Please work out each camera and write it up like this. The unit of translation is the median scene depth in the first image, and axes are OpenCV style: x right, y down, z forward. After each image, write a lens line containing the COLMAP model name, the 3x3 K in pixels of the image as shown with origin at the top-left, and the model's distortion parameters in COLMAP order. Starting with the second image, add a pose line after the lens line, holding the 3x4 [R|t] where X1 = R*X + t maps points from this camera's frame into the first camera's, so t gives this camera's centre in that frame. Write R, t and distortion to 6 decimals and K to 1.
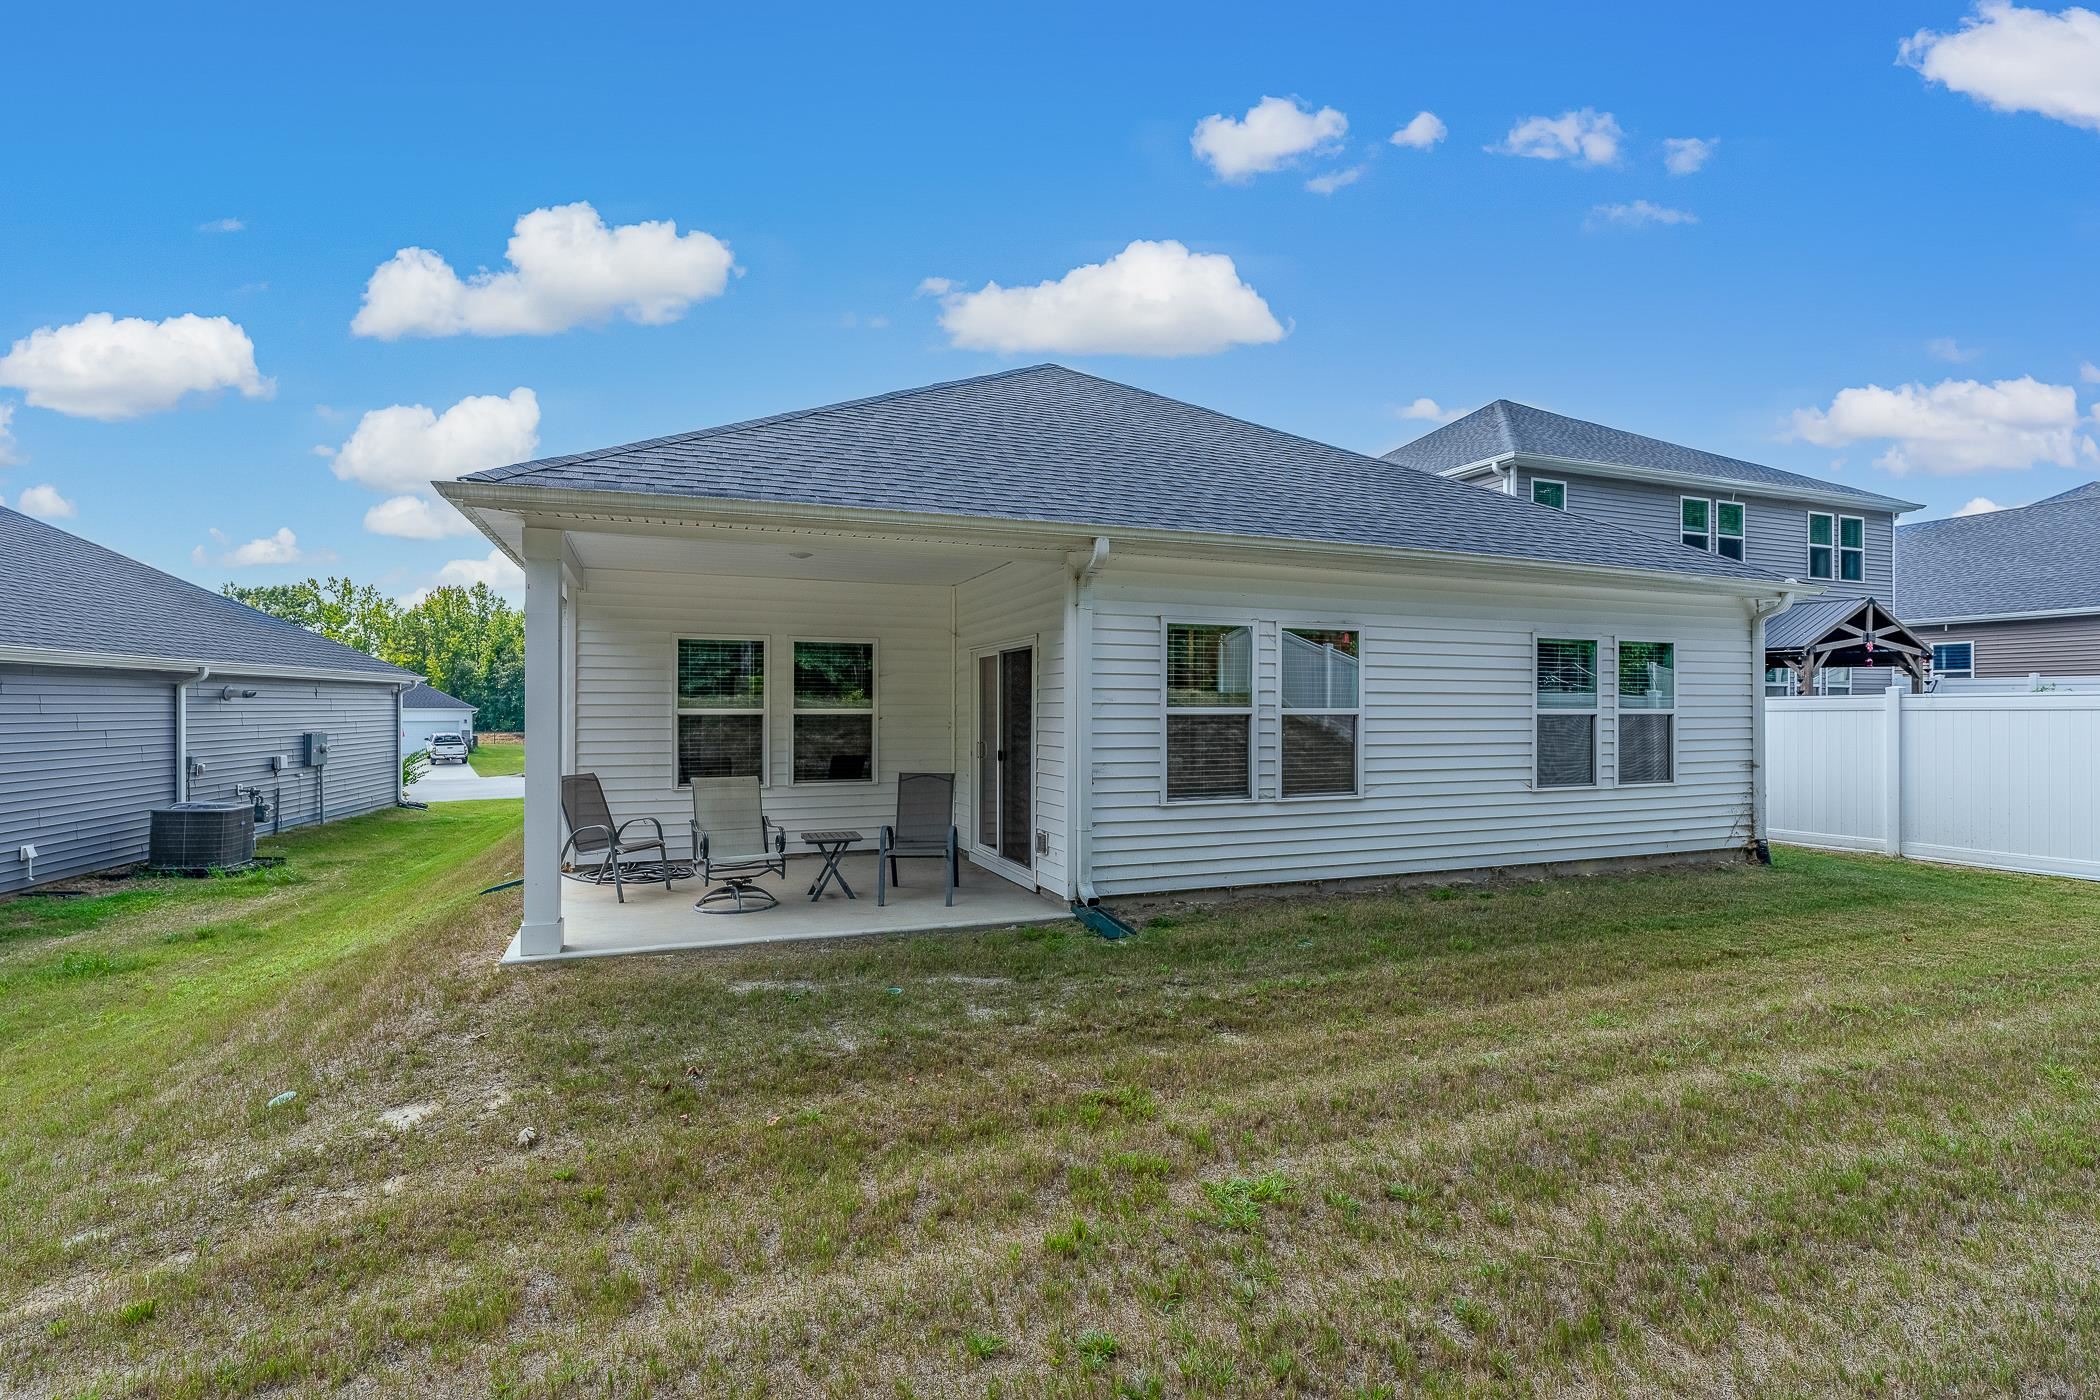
lens RADIAL K [[970.7, 0, 1051.7], [0, 970.7, 715.4], [0, 0, 1]] dist [-0.001653, -0.000041]
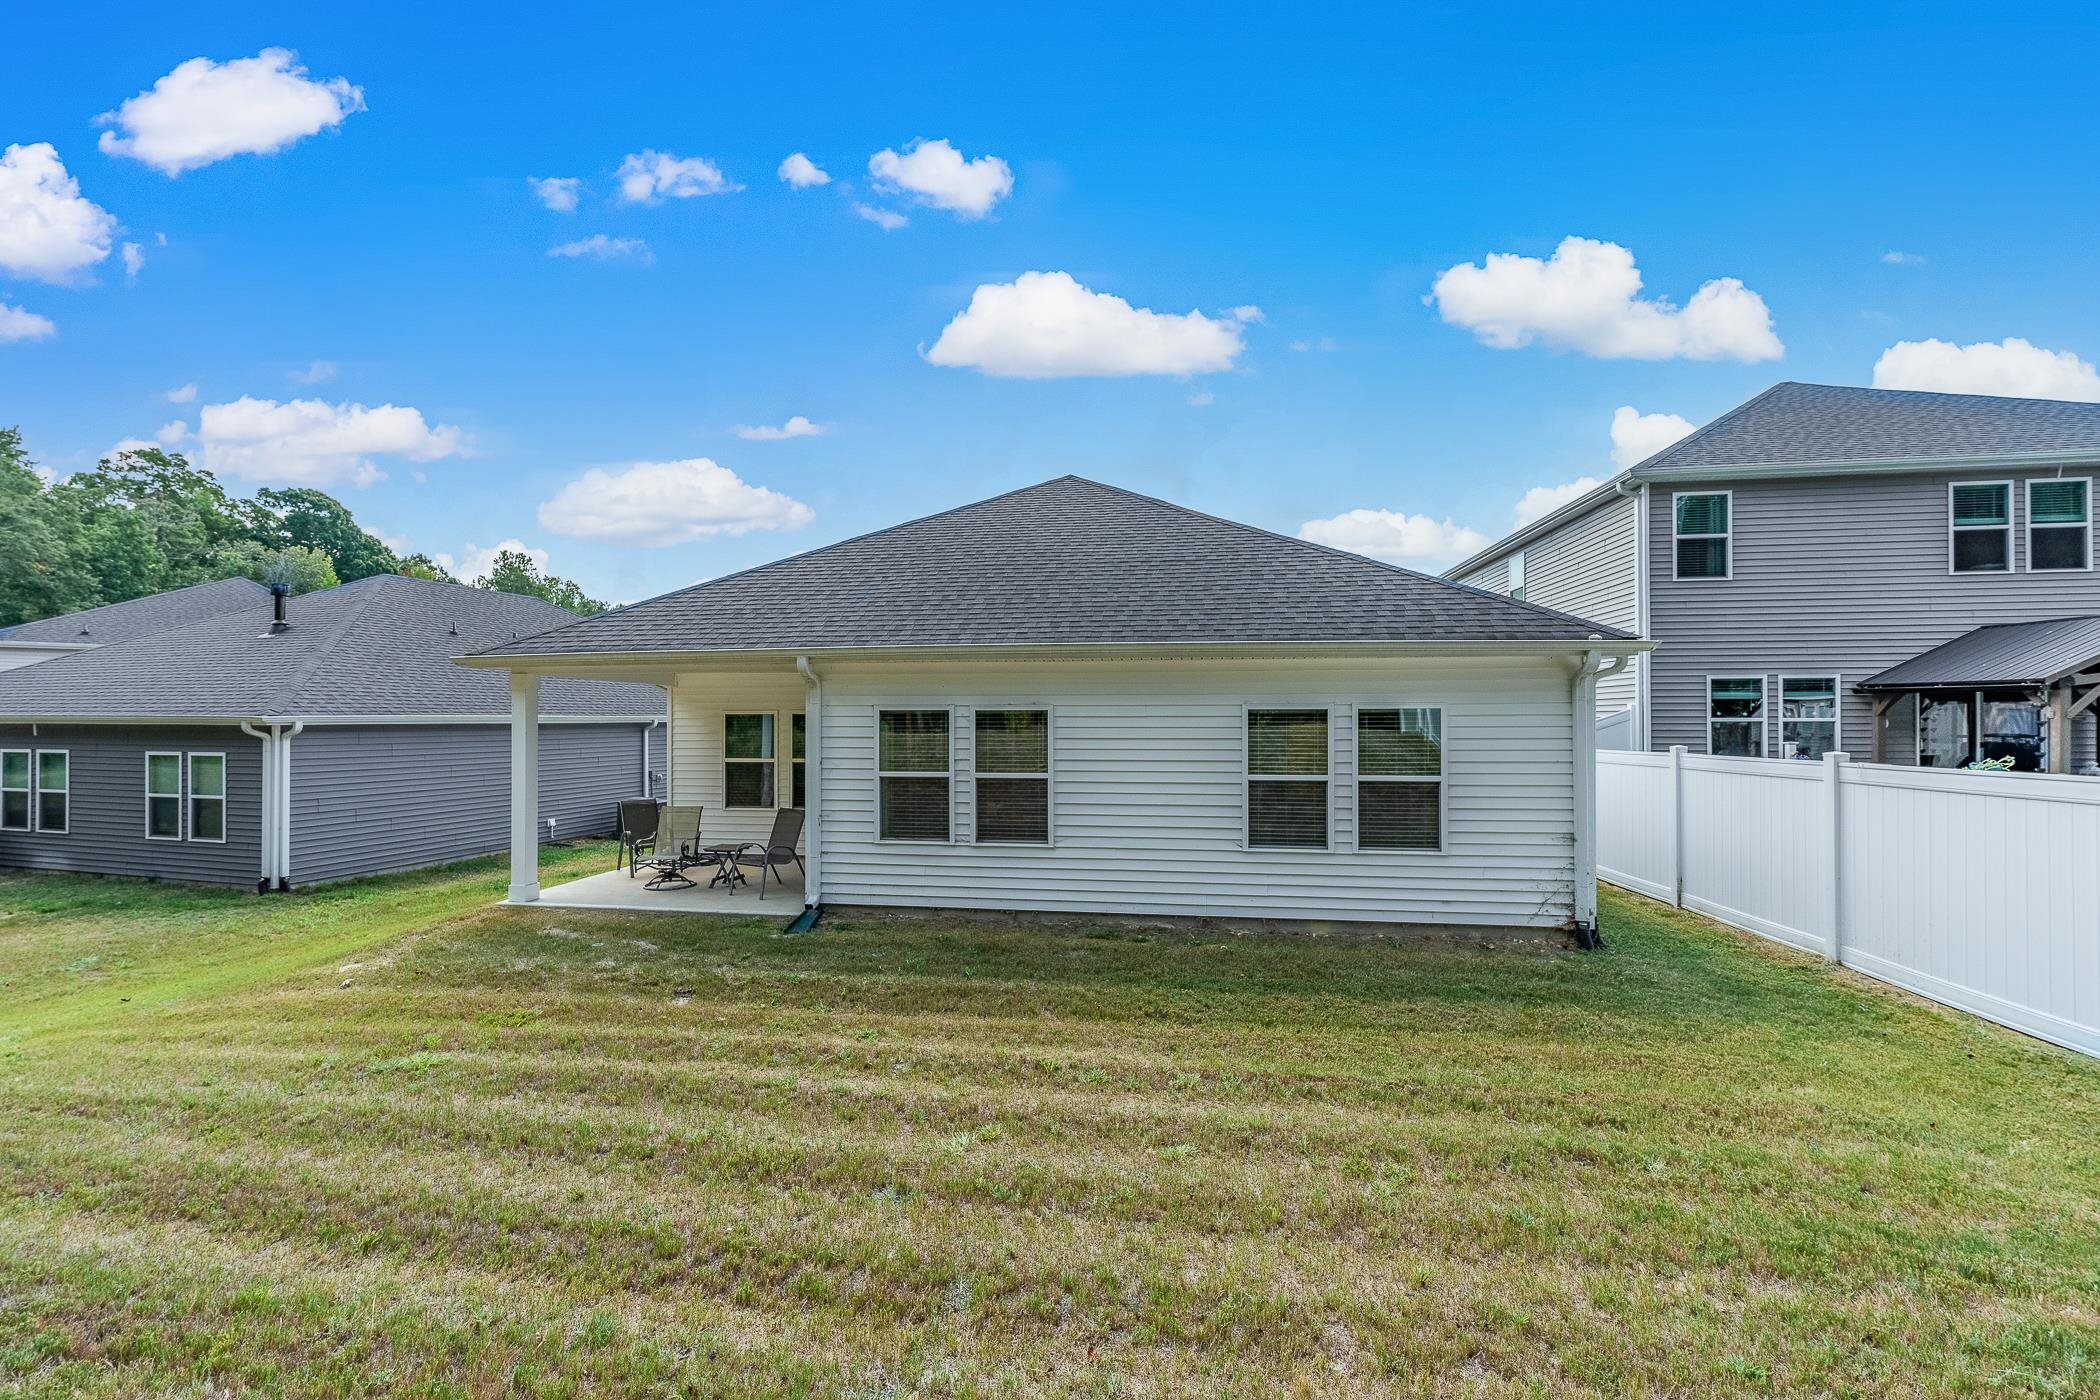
lens RADIAL K [[851.2, 0, 1050.7], [0, 851.2, 720.1], [0, 0, 1]] dist [0.000144, -0.000078]
pose [[0.863342, -0.003253, -0.504608, 0.860822], [0.000137, 0.999981, -0.006211, -0.067803], [0.504618, 0.005293, 0.863326, 0.072802]]
